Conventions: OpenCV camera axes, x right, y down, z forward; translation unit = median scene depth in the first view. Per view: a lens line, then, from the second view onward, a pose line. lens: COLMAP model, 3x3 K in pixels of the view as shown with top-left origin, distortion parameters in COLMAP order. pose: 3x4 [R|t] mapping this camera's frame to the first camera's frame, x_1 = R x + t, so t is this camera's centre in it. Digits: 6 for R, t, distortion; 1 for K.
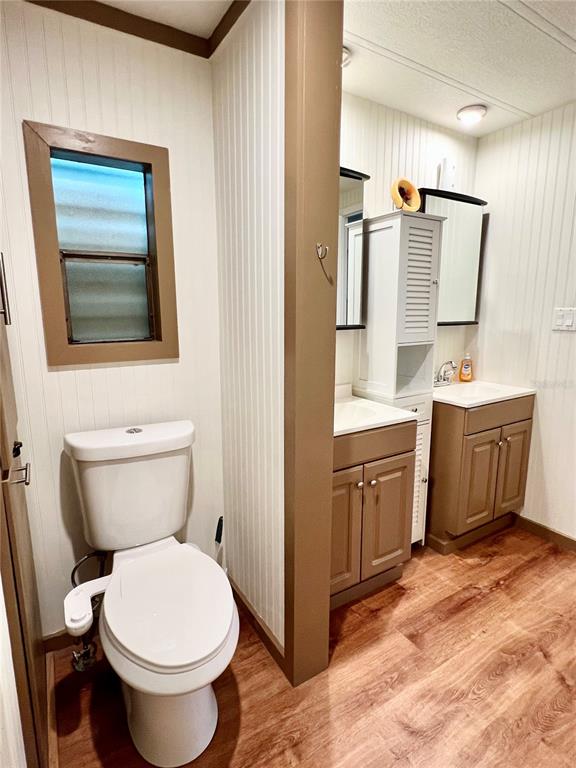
lens RADIAL K [[403.2, 0, 289.5], [0, 403.2, 381.6], [0, 0, 1]] dist [0.001953, -0.000438]
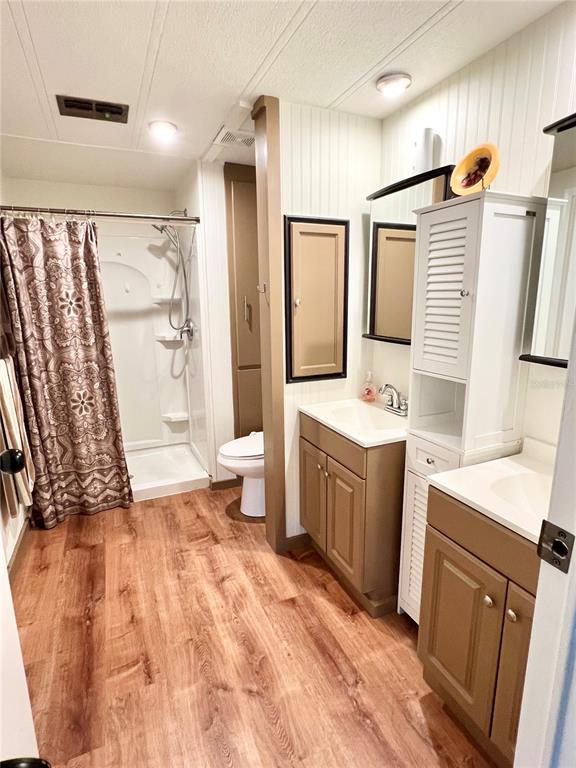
lens RADIAL K [[403.2, 0, 289.1], [0, 403.2, 385.3], [0, 0, 1]] dist [0.001953, -0.000438]
pose [[-0.132710, 0.216693, -0.967177, 1.387242], [-0.156276, 0.959028, 0.236311, -0.273183], [0.978757, 0.182508, -0.093409, 1.033008]]
